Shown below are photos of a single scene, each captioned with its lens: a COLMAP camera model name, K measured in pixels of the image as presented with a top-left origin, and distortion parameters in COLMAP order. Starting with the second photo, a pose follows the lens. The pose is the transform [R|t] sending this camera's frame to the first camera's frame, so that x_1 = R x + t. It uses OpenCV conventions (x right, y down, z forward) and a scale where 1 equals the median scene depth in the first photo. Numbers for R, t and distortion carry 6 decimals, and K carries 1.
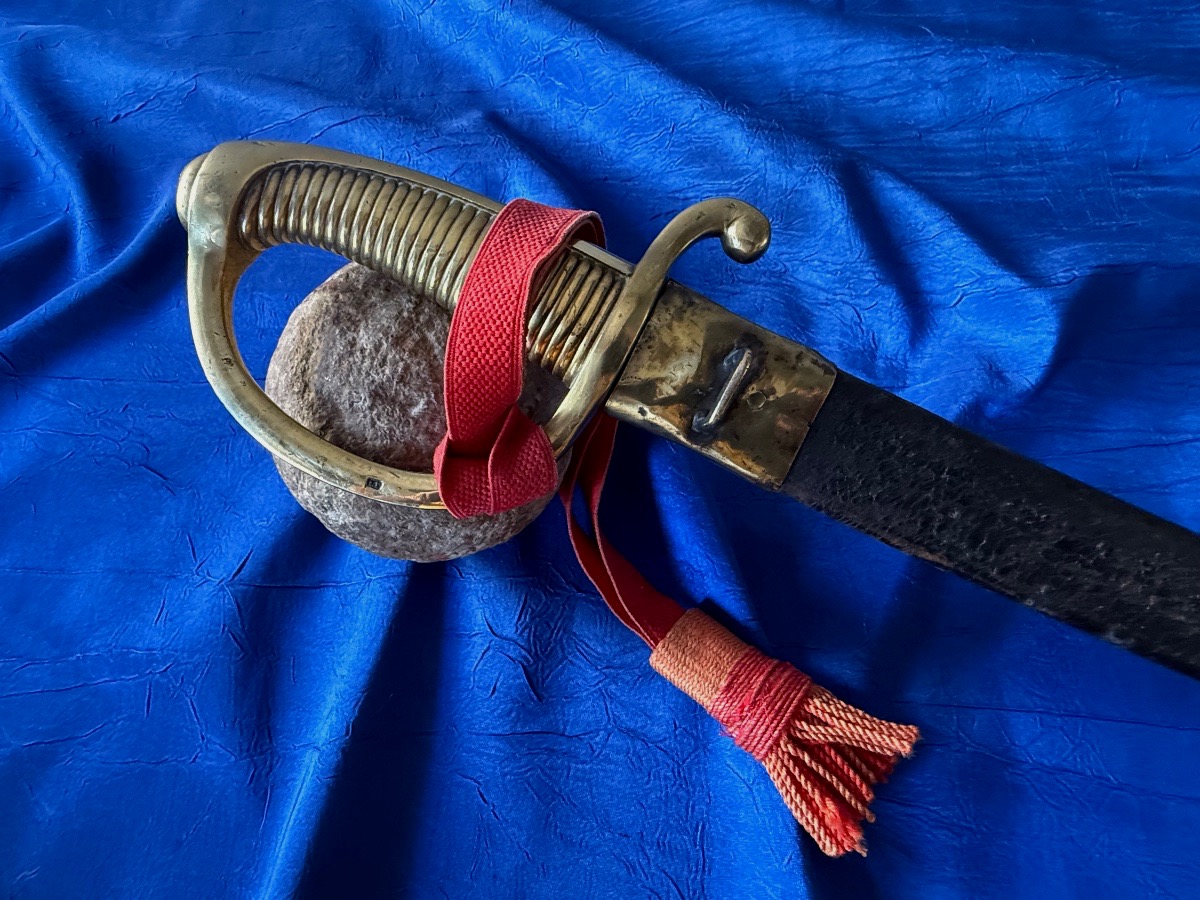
lens RADIAL K [[674.3, 0, 599.0], [0, 674.3, 445.0], [0, 0, 1]] dist [-0.000052, -0.000383]
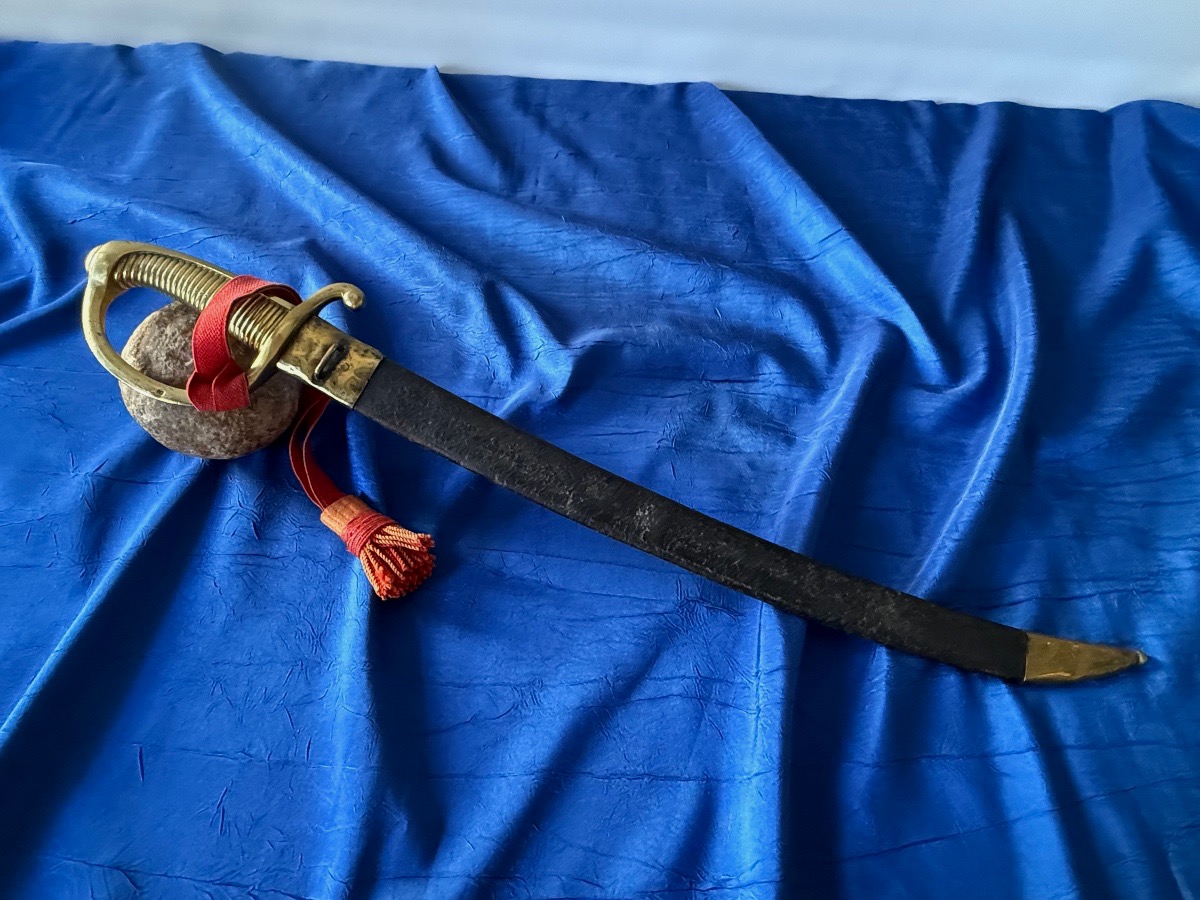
lens RADIAL K [[648.8, 0, 617.1], [0, 648.8, 453.5], [0, 0, 1]] dist [0.001271, -0.001425]
pose [[0.993503, 0.057711, 0.098092, 0.802893], [-0.041749, 0.986618, -0.157616, 0.445631], [-0.105876, 0.152496, 0.982617, -1.019792]]
